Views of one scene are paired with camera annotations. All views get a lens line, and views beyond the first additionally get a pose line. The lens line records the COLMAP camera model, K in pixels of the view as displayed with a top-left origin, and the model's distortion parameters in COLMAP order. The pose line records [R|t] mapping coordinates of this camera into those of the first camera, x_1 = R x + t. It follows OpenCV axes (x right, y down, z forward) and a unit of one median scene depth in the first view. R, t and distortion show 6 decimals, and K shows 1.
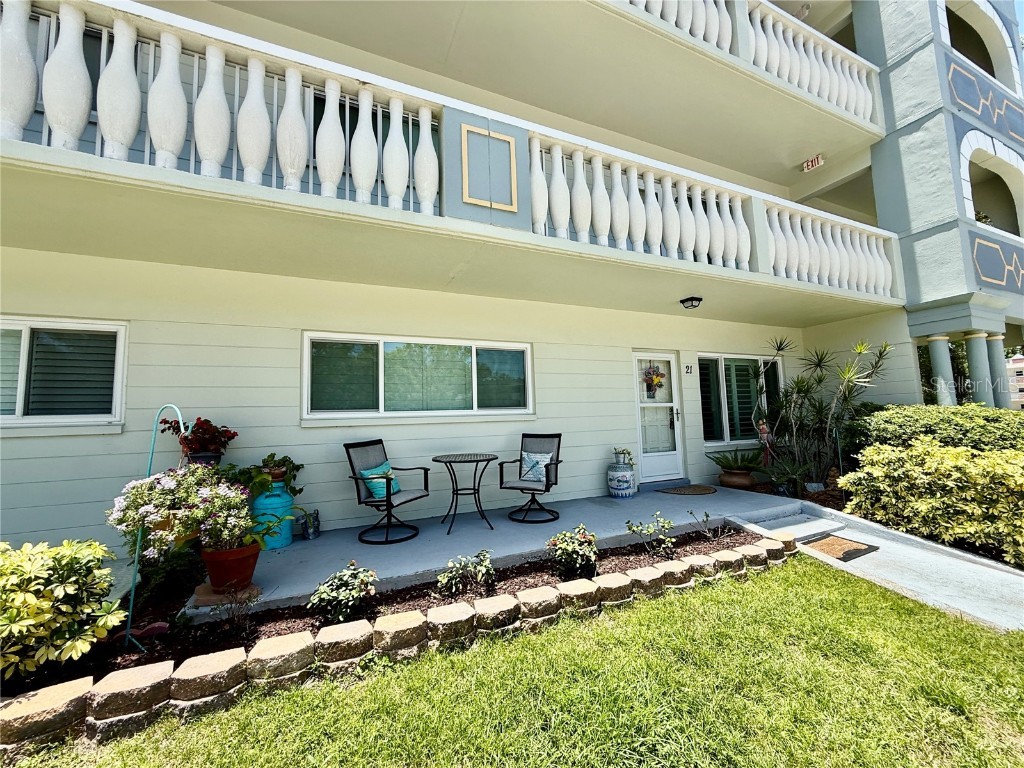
lens RADIAL K [[406.9, 0, 514.2], [0, 406.9, 380.4], [0, 0, 1]] dist [-0.000820, -0.000045]
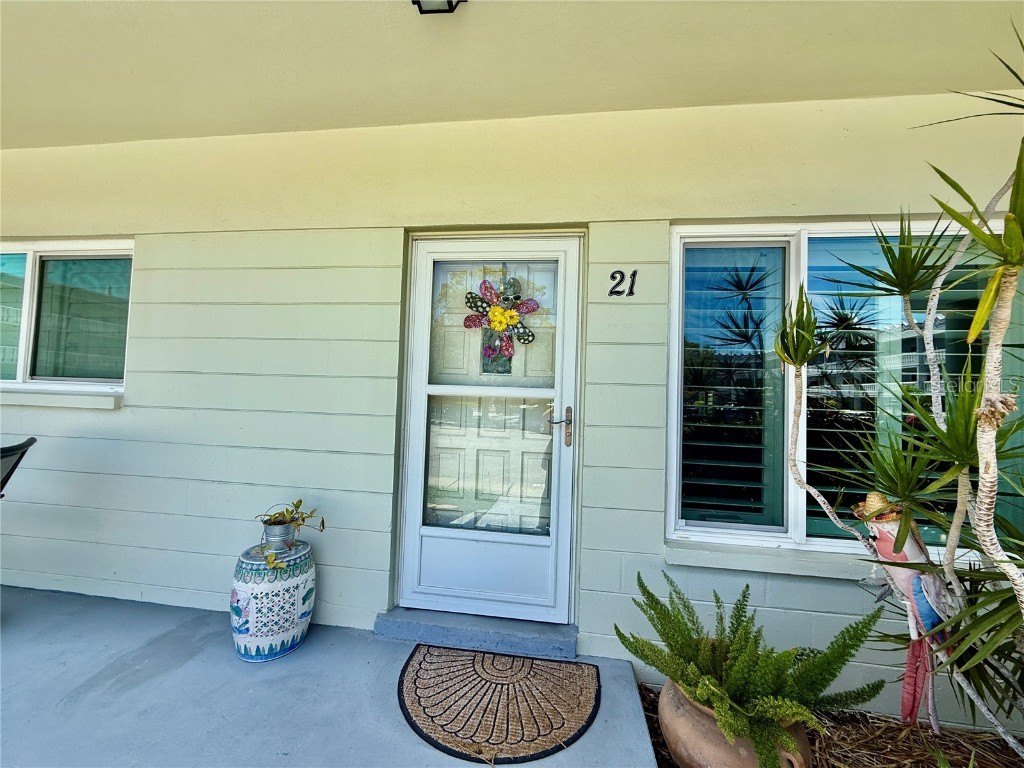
lens RADIAL K [[406.9, 0, 511.7], [0, 406.9, 386.1], [0, 0, 1]] dist [-0.000820, -0.000045]
pose [[0.846859, 0.032475, -0.530824, 0.534983], [-0.010958, 0.998987, 0.043635, 0.039938], [0.531704, -0.031136, 0.846358, 0.707059]]
